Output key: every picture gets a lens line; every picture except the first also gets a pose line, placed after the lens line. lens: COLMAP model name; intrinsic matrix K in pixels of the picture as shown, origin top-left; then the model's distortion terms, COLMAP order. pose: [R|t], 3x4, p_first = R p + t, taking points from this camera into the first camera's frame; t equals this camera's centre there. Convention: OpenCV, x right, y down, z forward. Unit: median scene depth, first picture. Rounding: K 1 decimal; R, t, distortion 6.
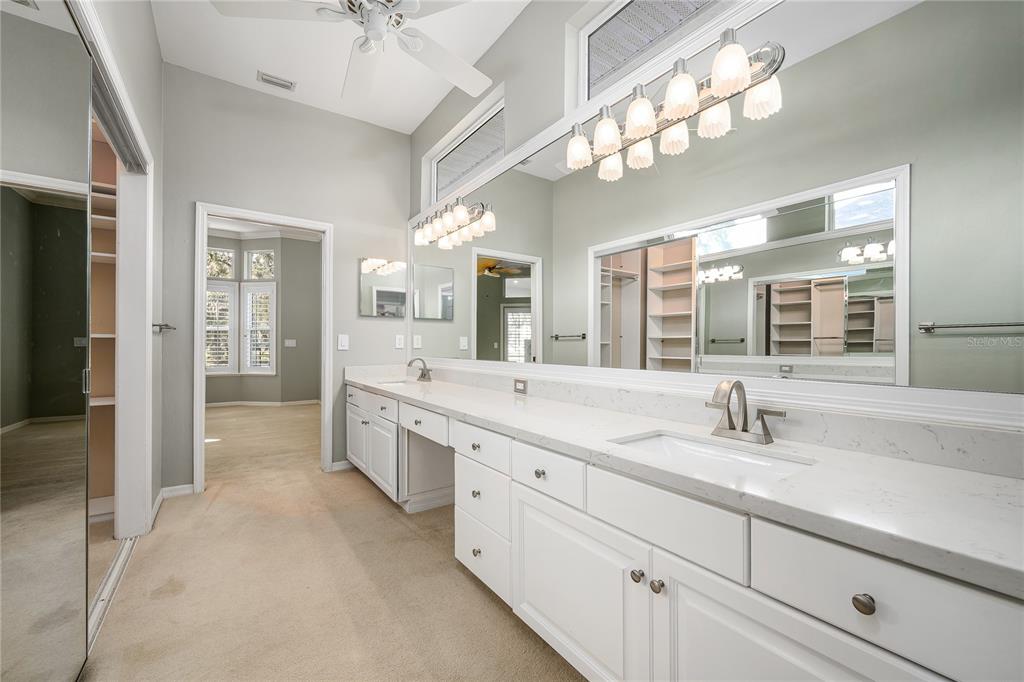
lens RADIAL K [[416.4, 0, 520.4], [0, 416.4, 340.5], [0, 0, 1]] dist [-0.000299, 0.000082]
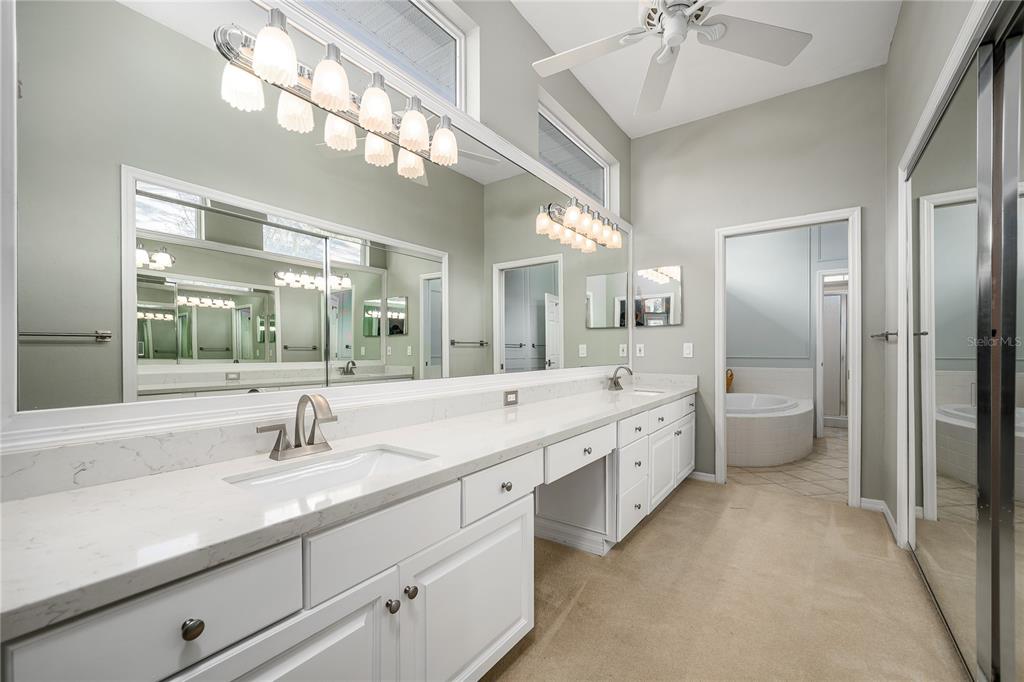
lens RADIAL K [[416.4, 0, 512.4], [0, 416.4, 350.1], [0, 0, 1]] dist [-0.000299, 0.000082]
pose [[-0.312837, -0.003685, 0.949800, -0.734860], [-0.009358, 0.999956, 0.000797, 0.000322], [-0.949761, -0.008639, -0.312858, 1.057632]]
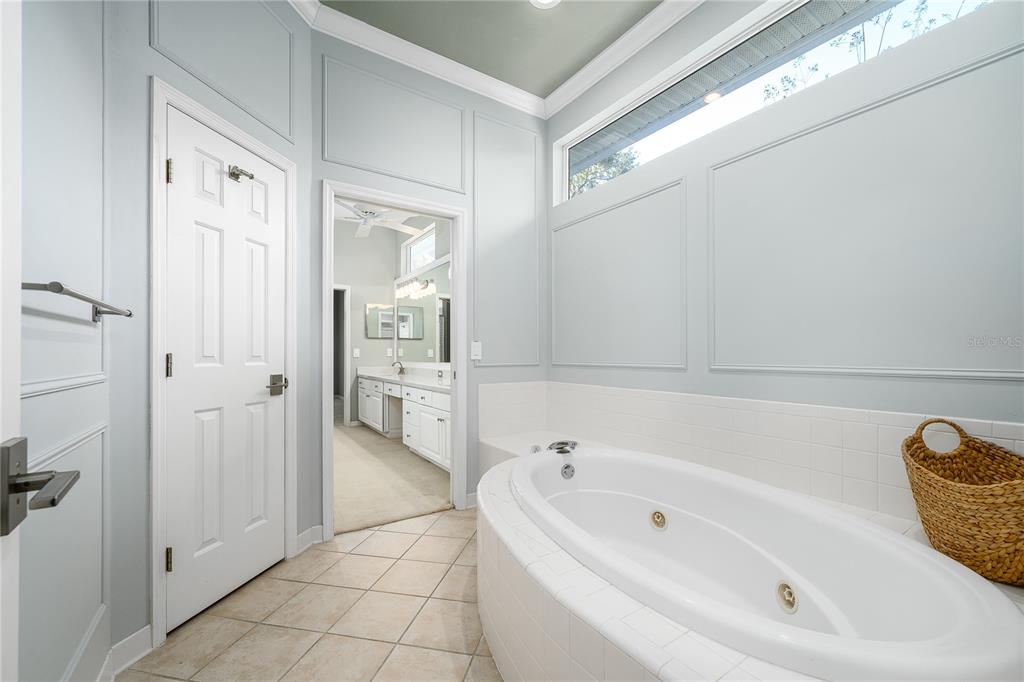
lens RADIAL K [[416.4, 0, 516.4], [0, 416.4, 350.8], [0, 0, 1]] dist [-0.000299, 0.000082]
pose [[0.999334, -0.004505, -0.036206, 0.371738], [0.004531, 0.999990, 0.000622, -0.003395], [0.036203, -0.000786, 0.999344, -0.868007]]
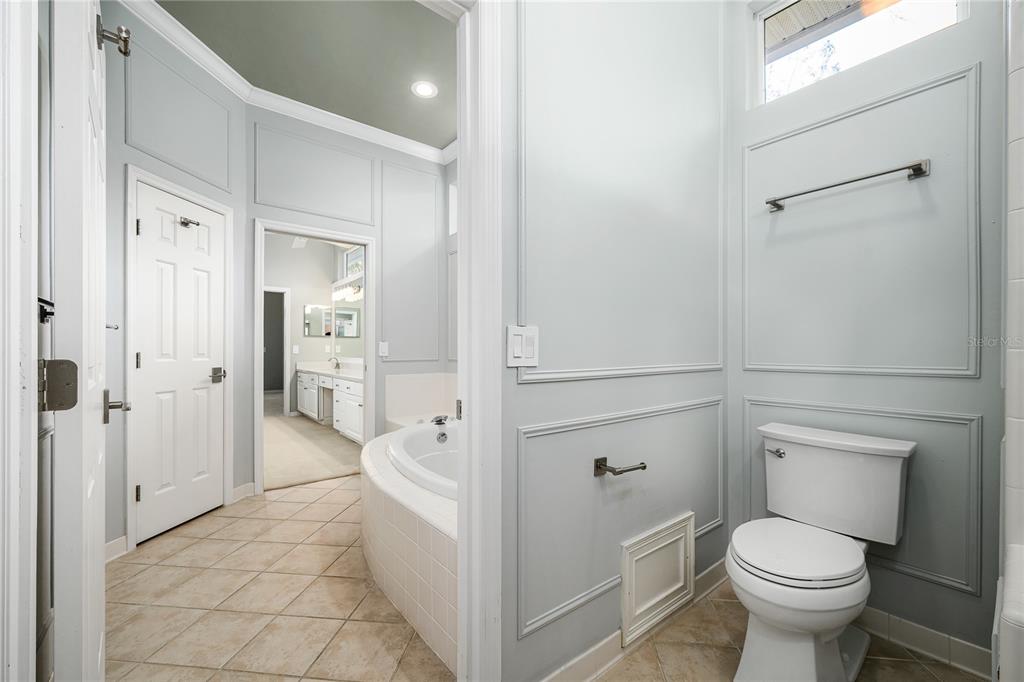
lens RADIAL K [[416.4, 0, 510.7], [0, 416.4, 345.6], [0, 0, 1]] dist [-0.000299, 0.000082]
pose [[0.998770, -0.004227, 0.049407, 0.567480], [0.004280, 0.999990, -0.000966, -0.011019], [-0.049403, 0.001176, 0.998778, -1.167142]]
